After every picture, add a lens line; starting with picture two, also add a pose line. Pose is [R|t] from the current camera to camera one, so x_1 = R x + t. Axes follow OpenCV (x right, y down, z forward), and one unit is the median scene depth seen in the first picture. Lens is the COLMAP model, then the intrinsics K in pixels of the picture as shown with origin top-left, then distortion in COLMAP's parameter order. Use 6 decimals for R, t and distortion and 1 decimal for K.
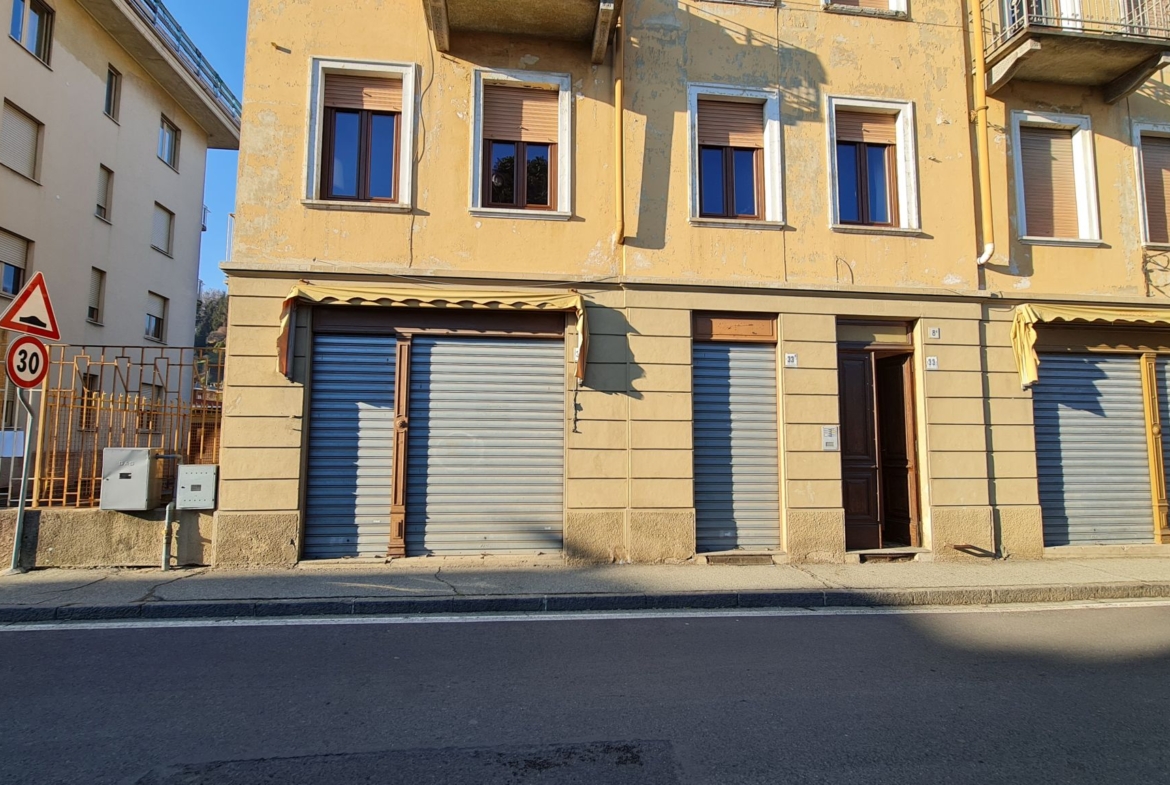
lens RADIAL K [[672.1, 0, 586.9], [0, 672.1, 368.6], [0, 0, 1]] dist [-0.002284, -0.000274]
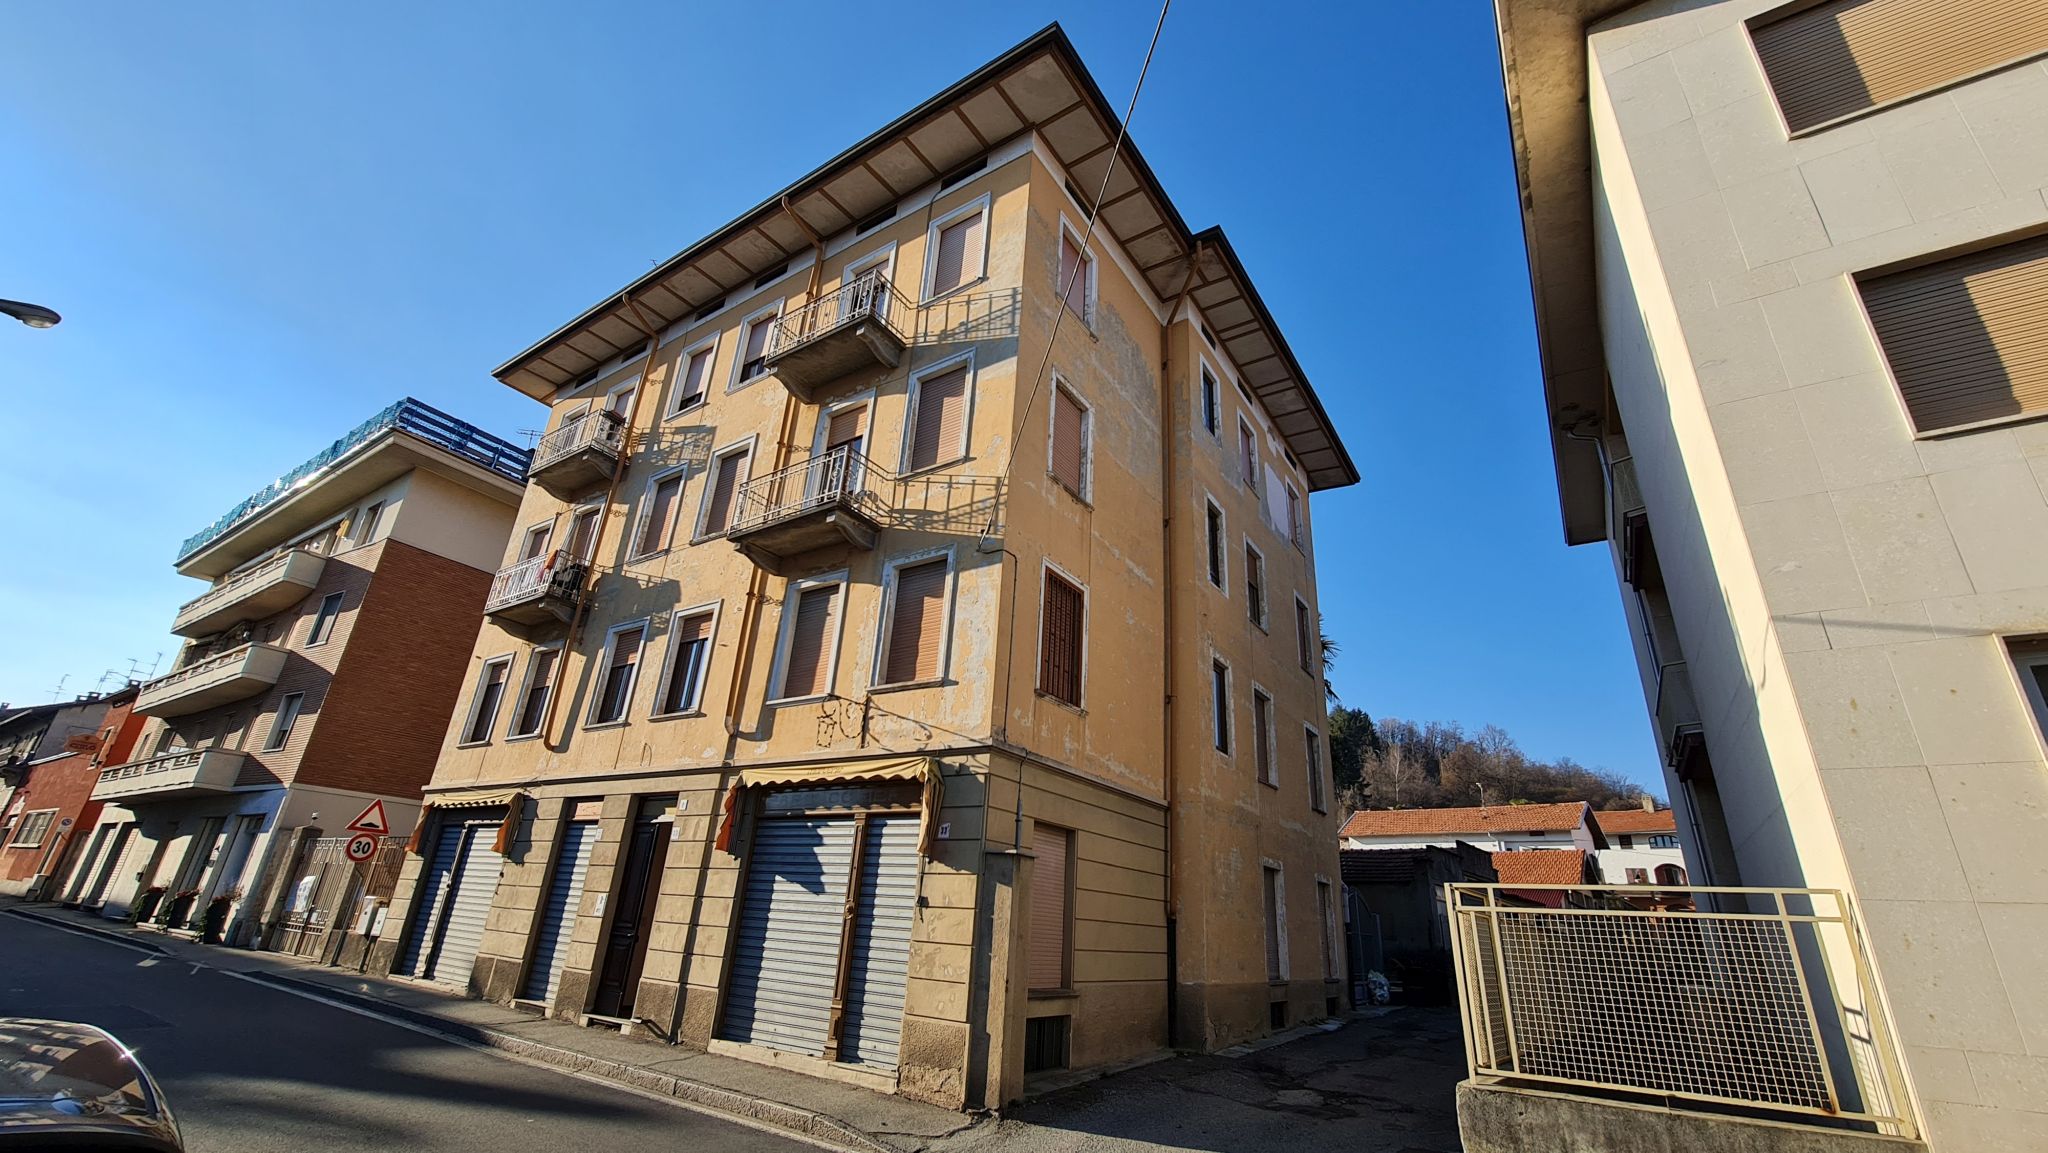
lens RADIAL K [[907.7, 0, 1027.5], [0, 907.7, 492.2], [0, 0, 1]] dist [-0.011829, -0.000104]
pose [[0.714829, -0.274083, -0.643349, 2.064349], [0.016248, 0.926252, -0.376554, 0.041164], [0.699110, 0.258719, 0.666565, 0.274642]]
